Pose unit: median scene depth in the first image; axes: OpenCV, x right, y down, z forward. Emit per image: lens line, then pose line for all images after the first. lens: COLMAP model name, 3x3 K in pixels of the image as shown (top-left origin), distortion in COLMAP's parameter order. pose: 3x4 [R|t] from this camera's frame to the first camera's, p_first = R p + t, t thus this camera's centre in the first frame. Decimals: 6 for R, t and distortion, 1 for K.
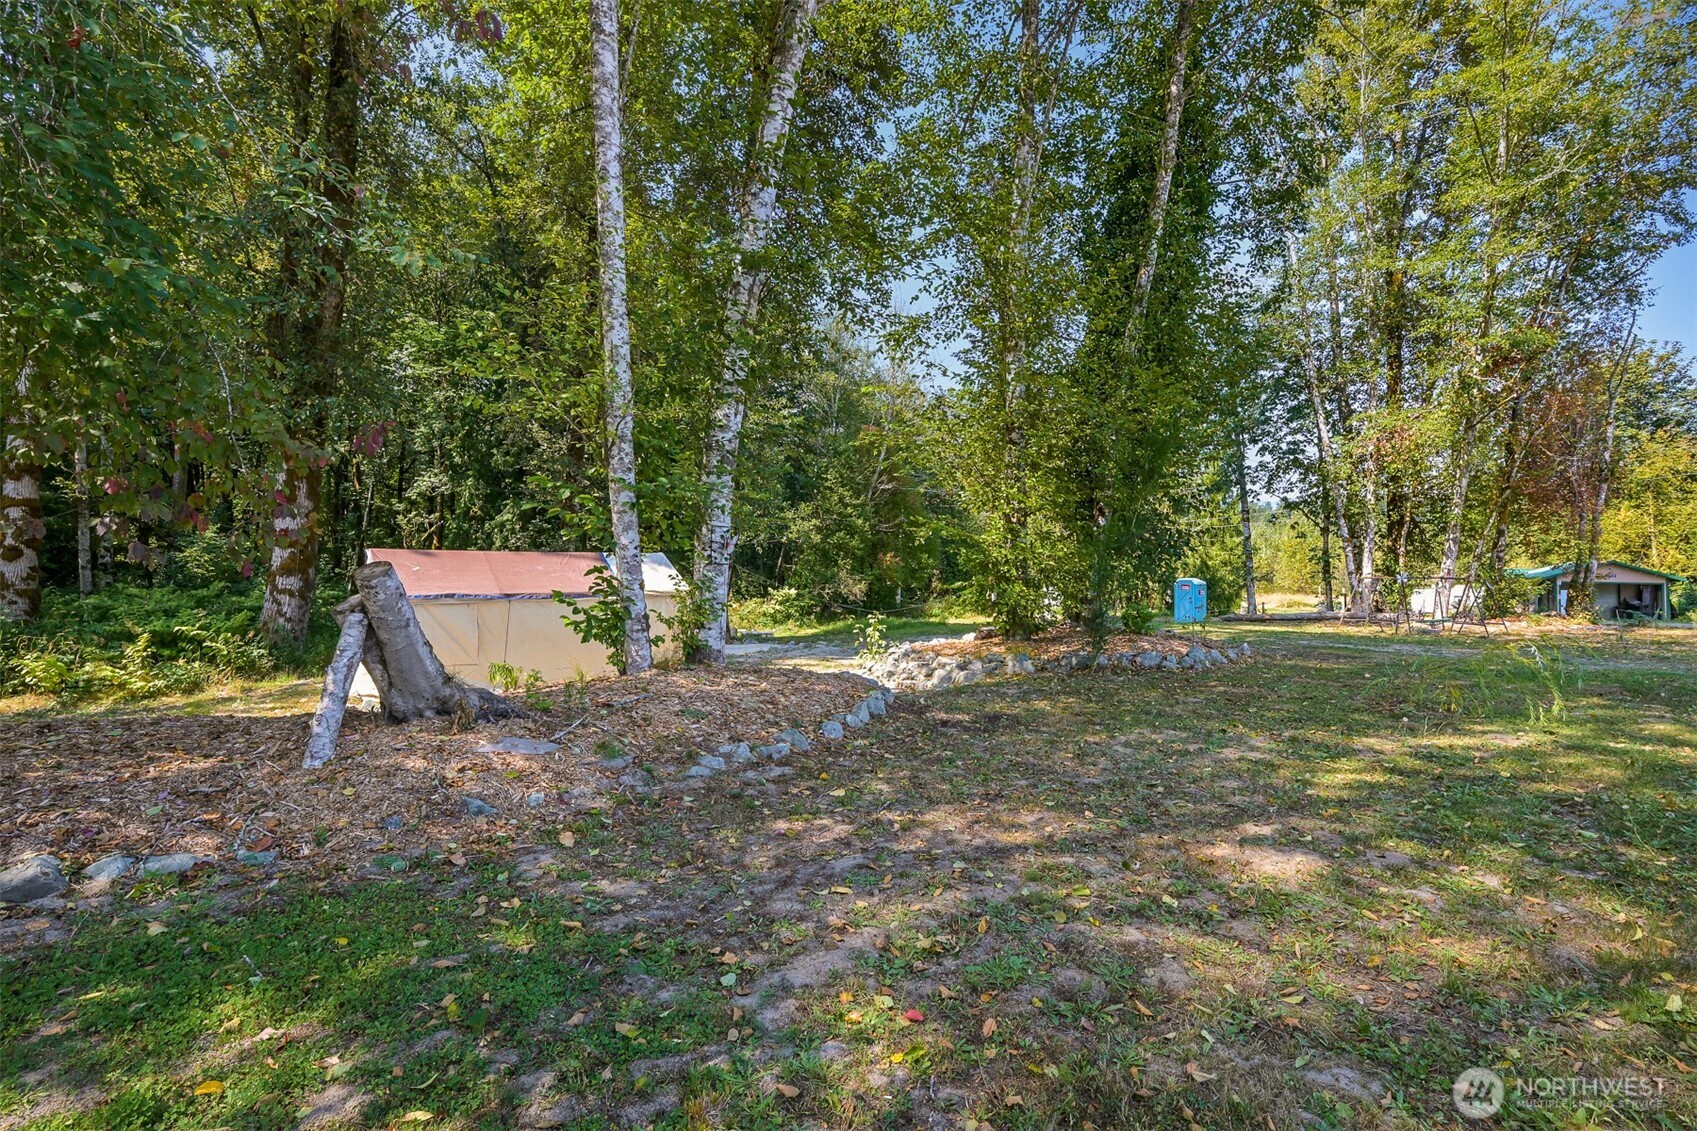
lens RADIAL K [[776.2, 0, 853.0], [0, 776.2, 570.0], [0, 0, 1]] dist [0.000107, 0.000404]
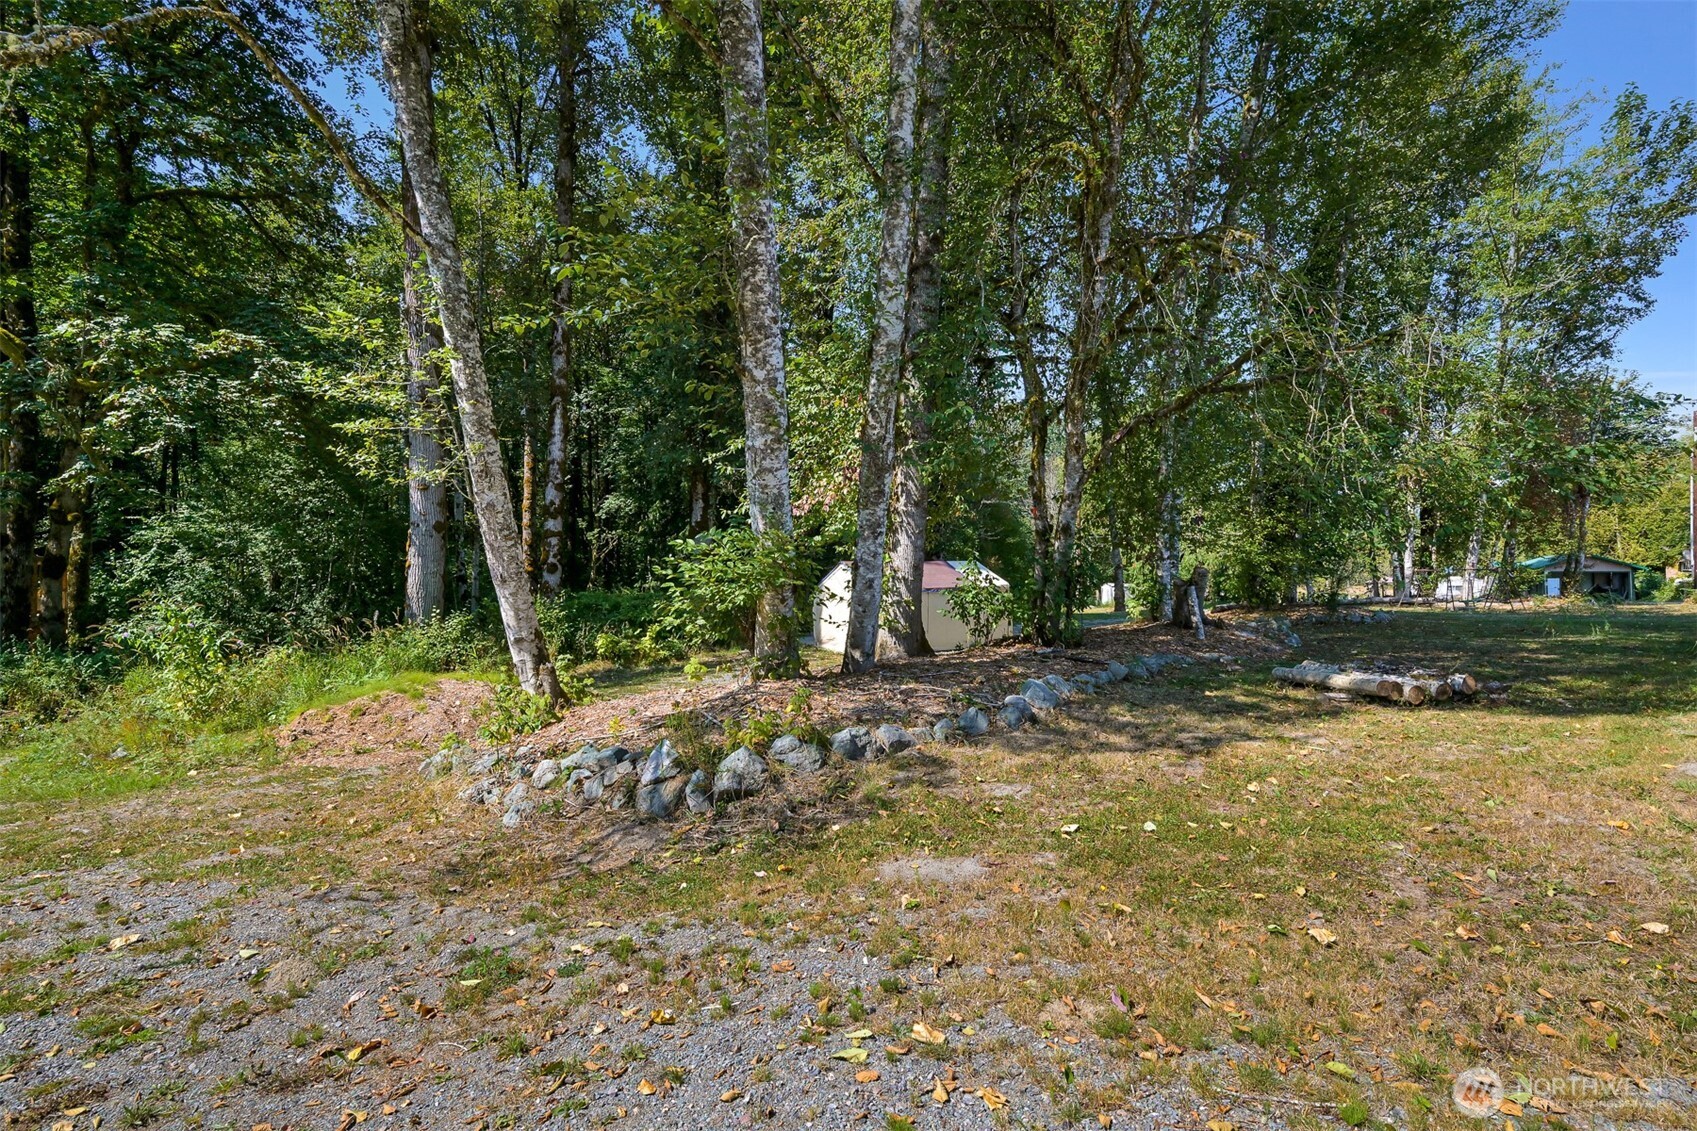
lens RADIAL K [[776.2, 0, 849.7], [0, 776.2, 575.0], [0, 0, 1]] dist [0.000107, 0.000404]
pose [[0.999412, -0.019749, 0.028044, -0.283202], [0.019833, 0.999800, -0.002705, 0.002270], [-0.027985, 0.003260, 0.999603, -0.245537]]
